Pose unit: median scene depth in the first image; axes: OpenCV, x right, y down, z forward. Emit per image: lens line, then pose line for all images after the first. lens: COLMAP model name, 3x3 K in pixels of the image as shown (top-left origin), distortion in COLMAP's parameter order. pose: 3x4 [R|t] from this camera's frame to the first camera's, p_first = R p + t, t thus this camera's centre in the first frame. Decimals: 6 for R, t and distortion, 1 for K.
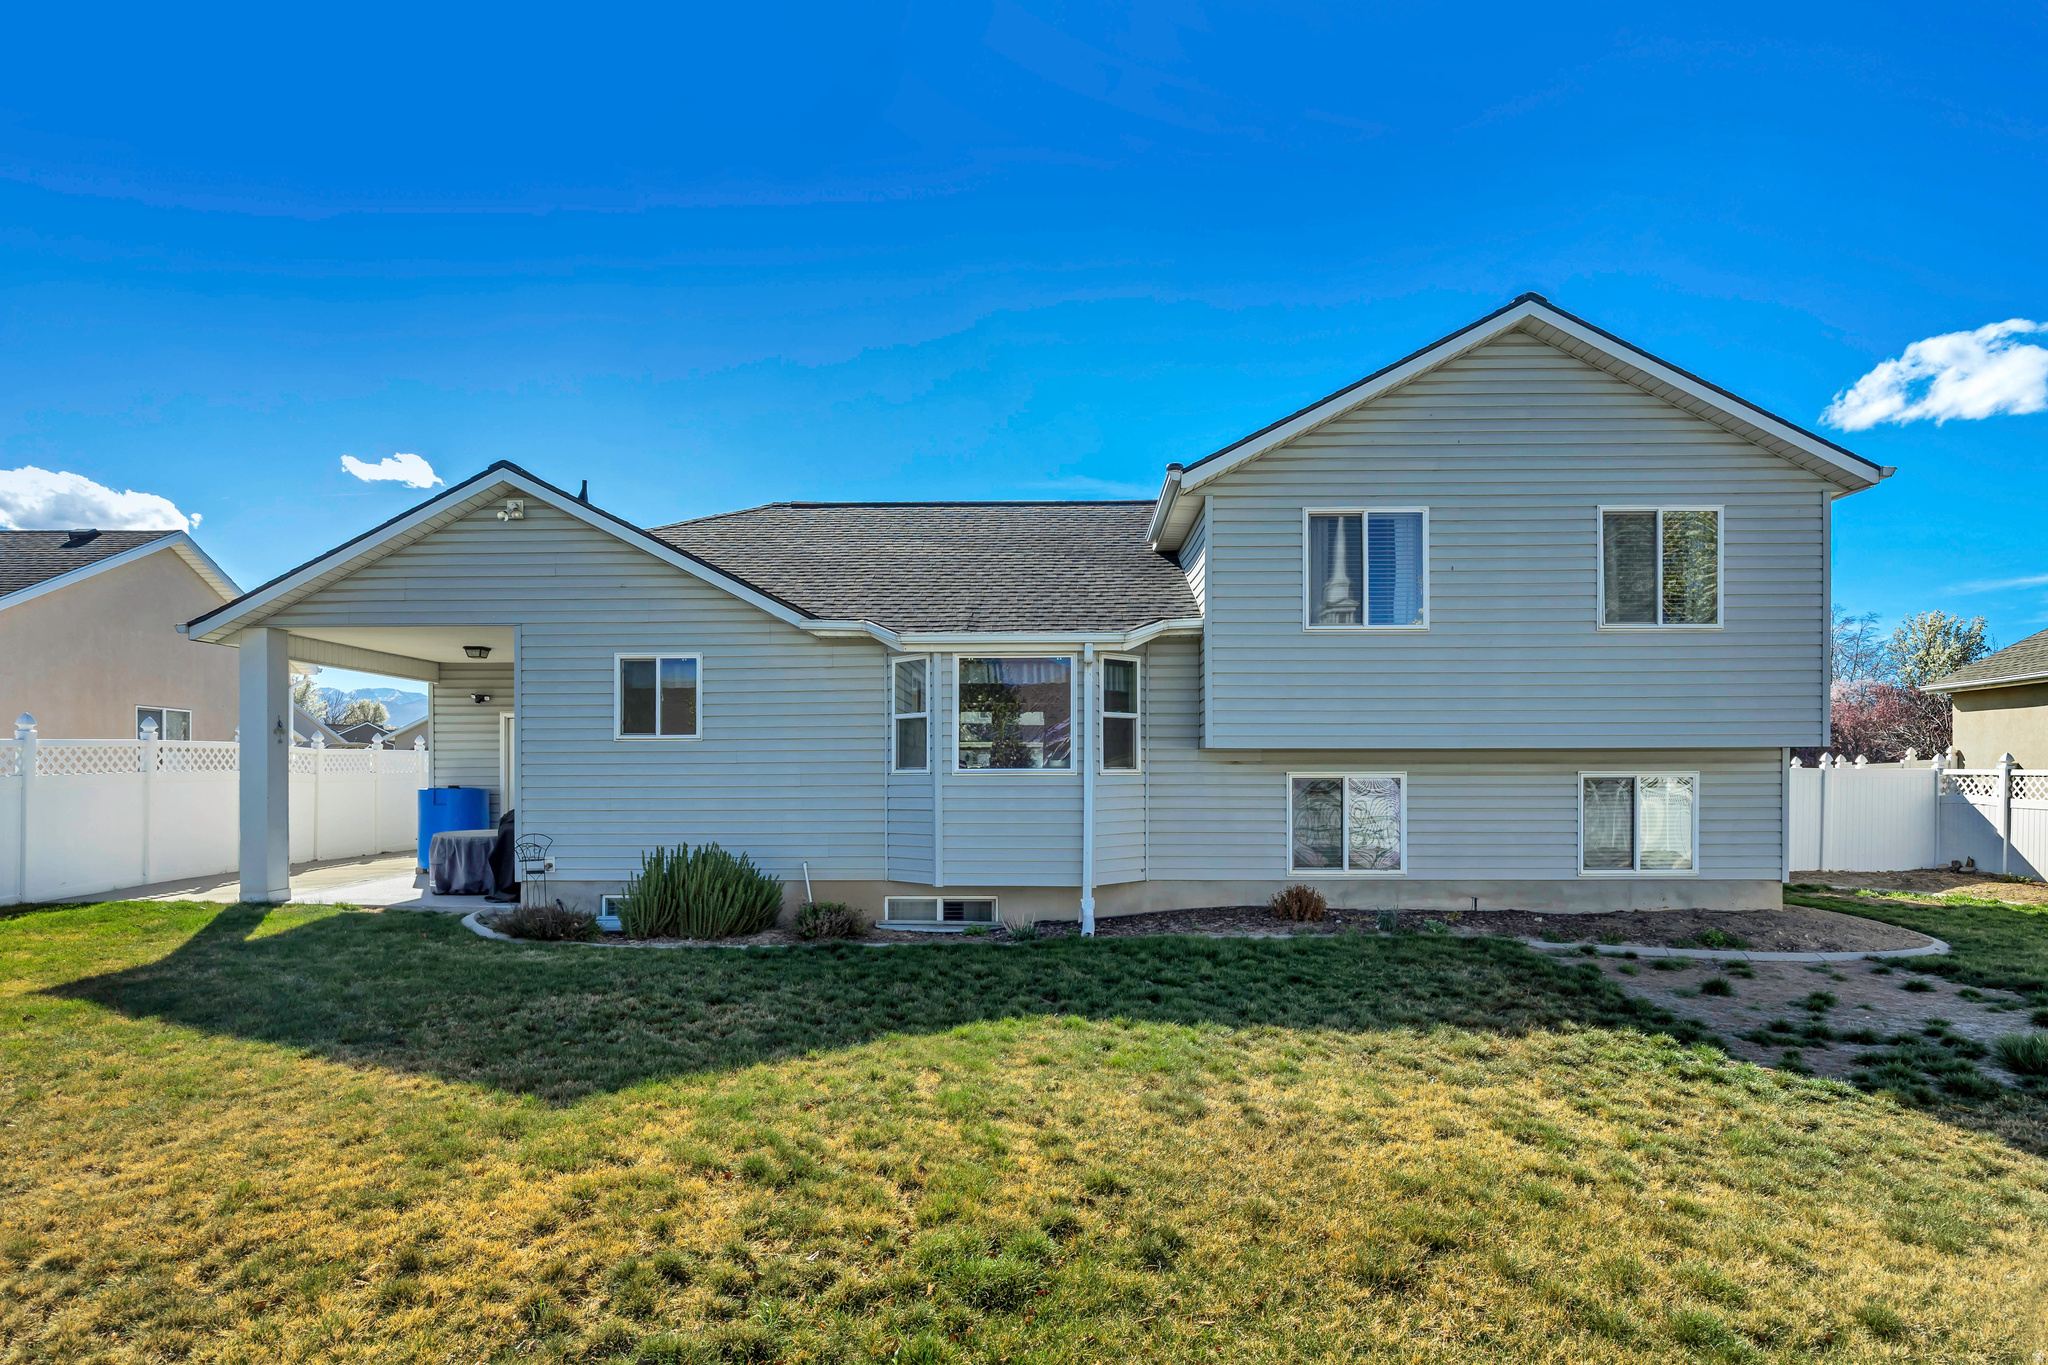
lens RADIAL K [[975.5, 0, 1029.7], [0, 975.5, 776.4], [0, 0, 1]] dist [0.000111, -0.000031]
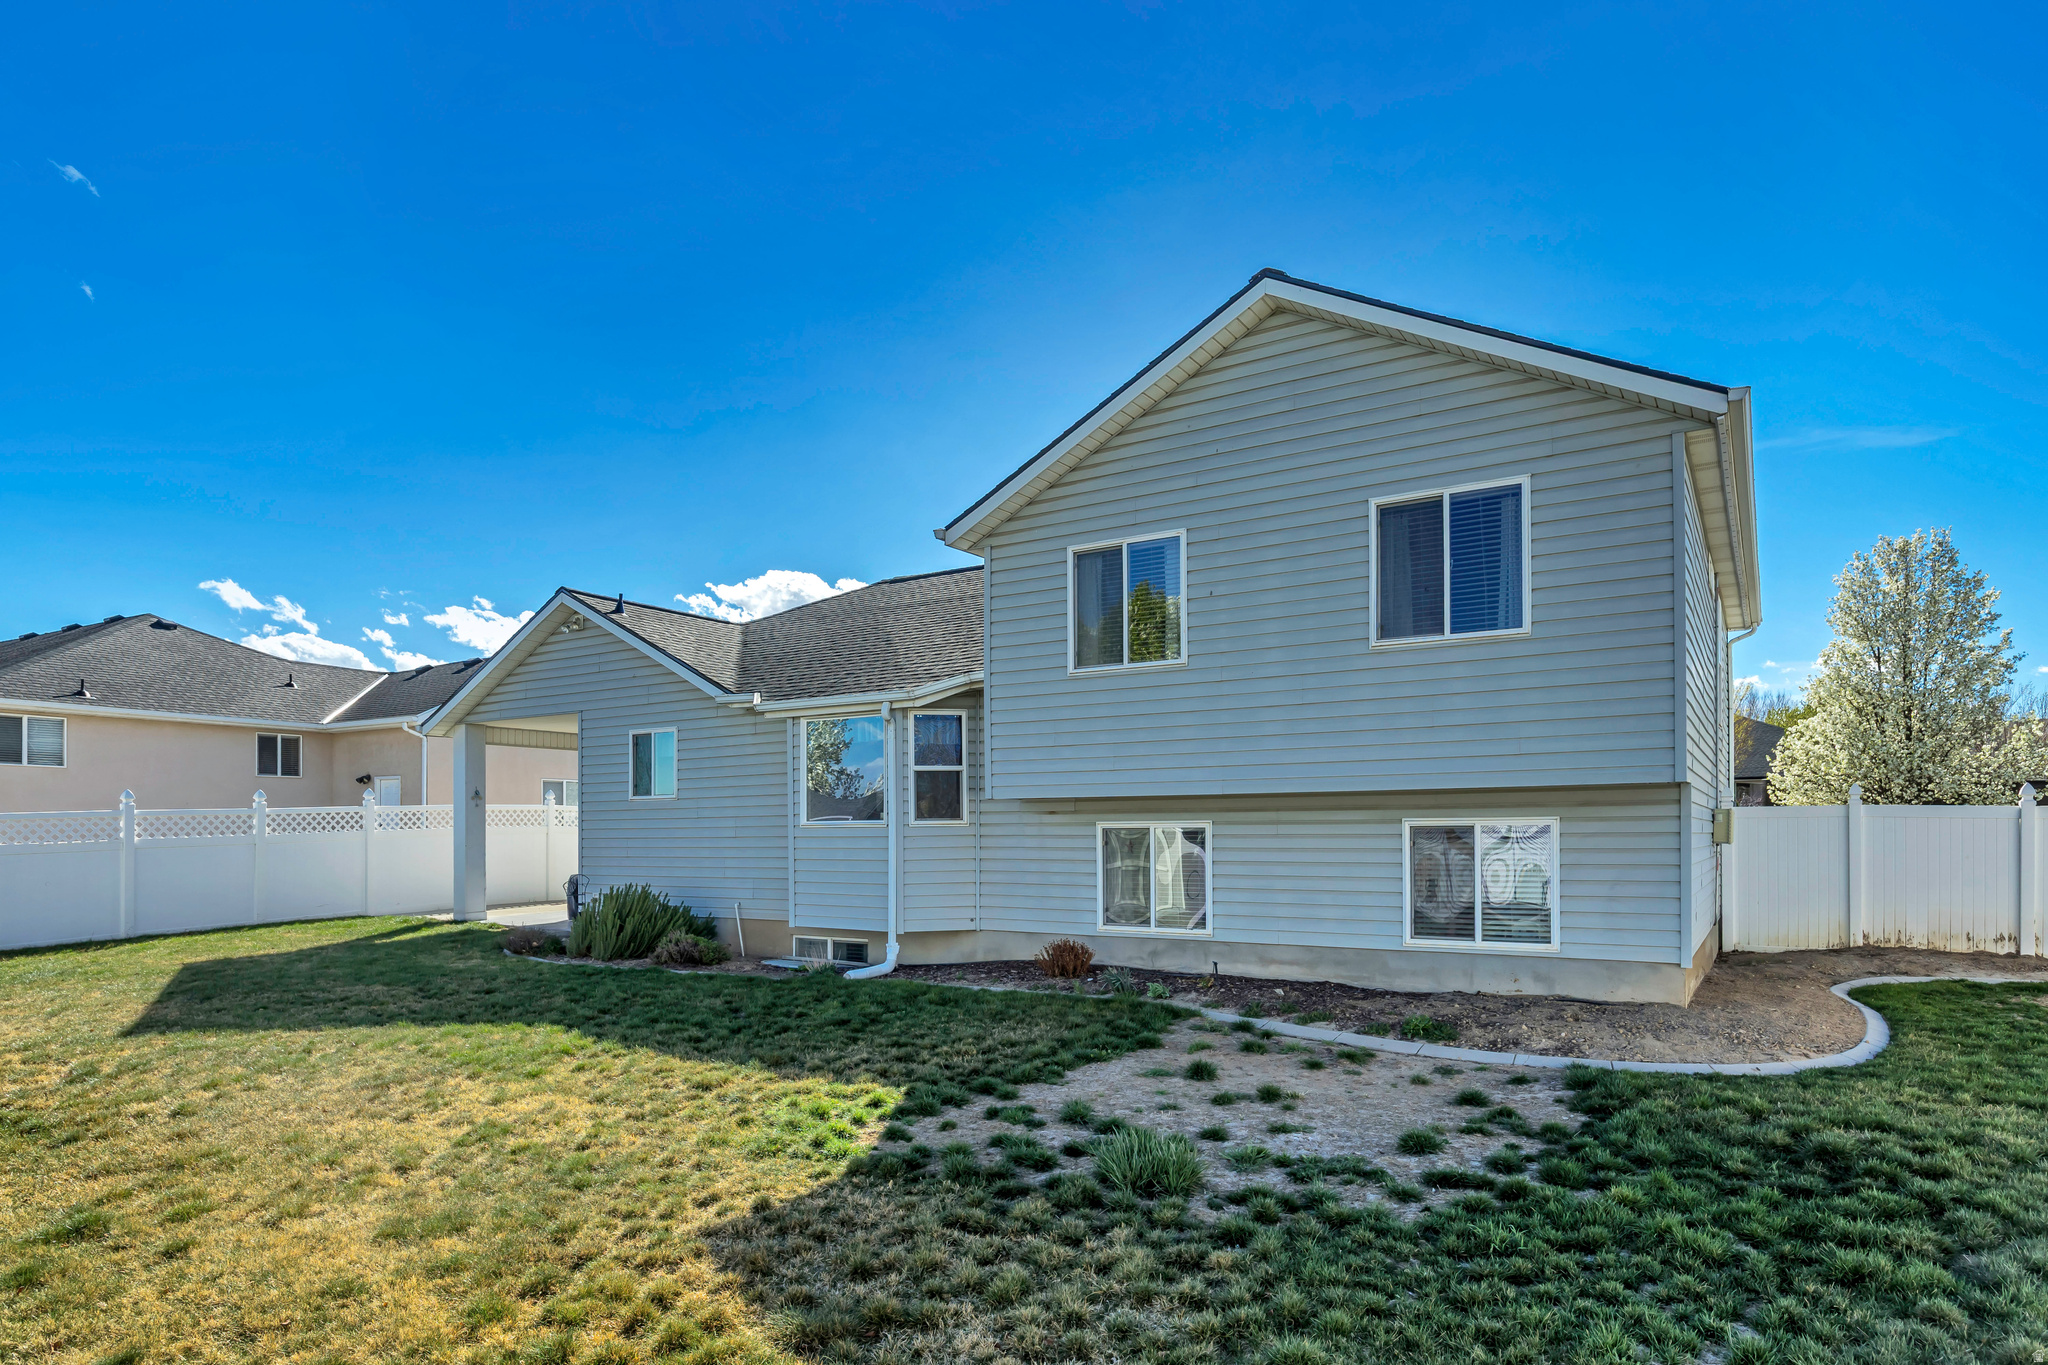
lens RADIAL K [[1180.9, 0, 1022.6], [0, 1180.9, 832.5], [0, 0, 1]] dist [0.000083, 0.000210]
pose [[0.847988, -0.003281, -0.530006, 0.820220], [0.007500, 0.999955, 0.005810, -0.001233], [0.529963, -0.008902, 0.847974, -0.012232]]
